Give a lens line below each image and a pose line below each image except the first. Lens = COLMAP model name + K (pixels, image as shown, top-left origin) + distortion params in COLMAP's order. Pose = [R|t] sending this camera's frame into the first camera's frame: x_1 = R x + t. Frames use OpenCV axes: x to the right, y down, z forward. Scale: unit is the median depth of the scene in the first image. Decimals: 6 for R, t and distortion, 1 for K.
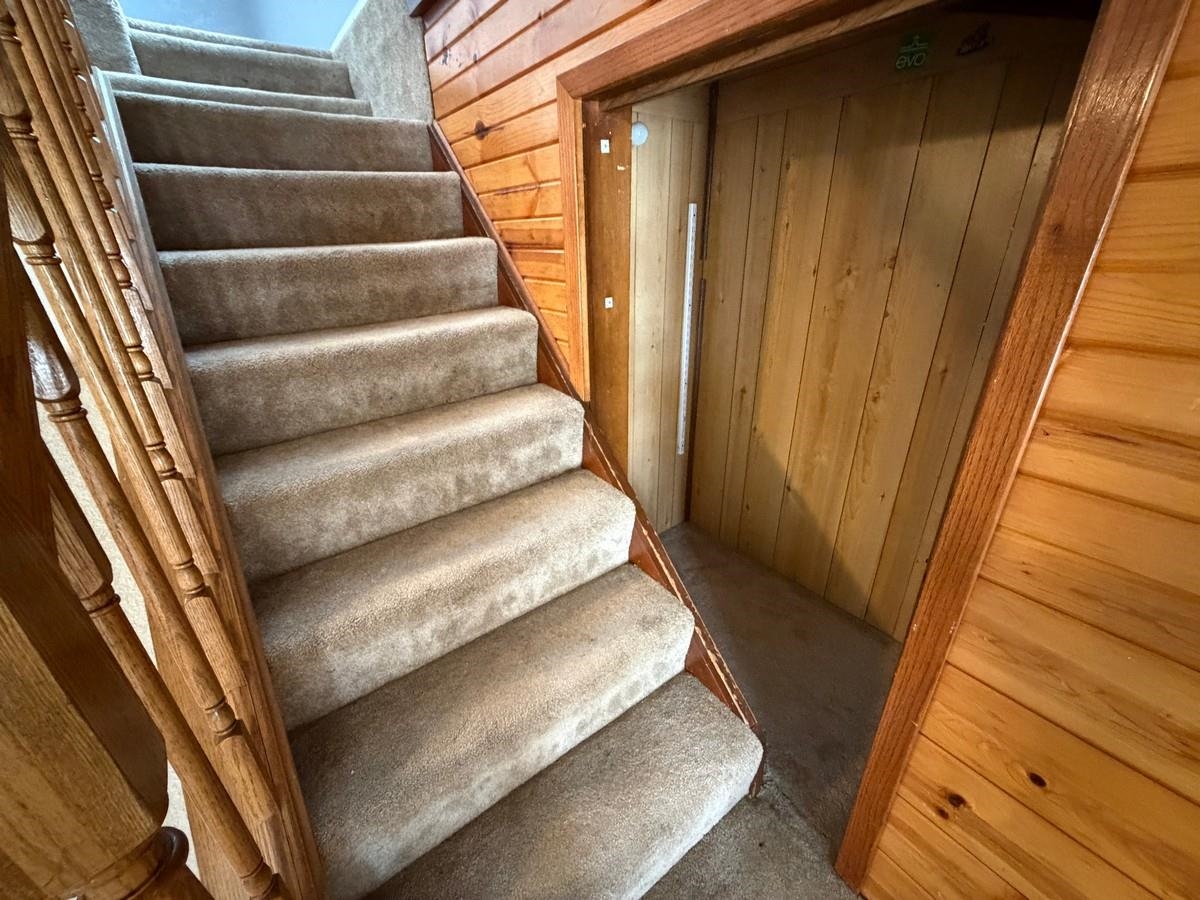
lens RADIAL K [[479.7, 0, 597.8], [0, 479.7, 448.9], [0, 0, 1]] dist [-0.000416, 0.000552]
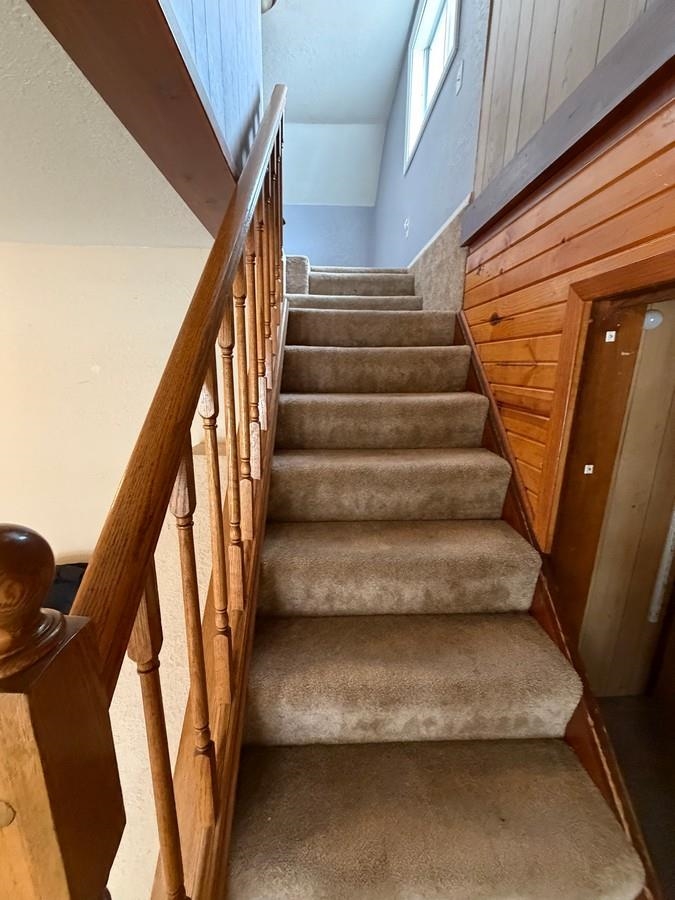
lens RADIAL K [[359.7, 0, 337.1], [0, 359.7, 448.2], [0, 0, 1]] dist [-0.000416, 0.000552]
pose [[0.825164, 0.161172, -0.541413, -0.012786], [-0.262532, 0.958056, -0.114921, -0.116482], [0.500182, 0.236967, 0.832865, 0.058877]]
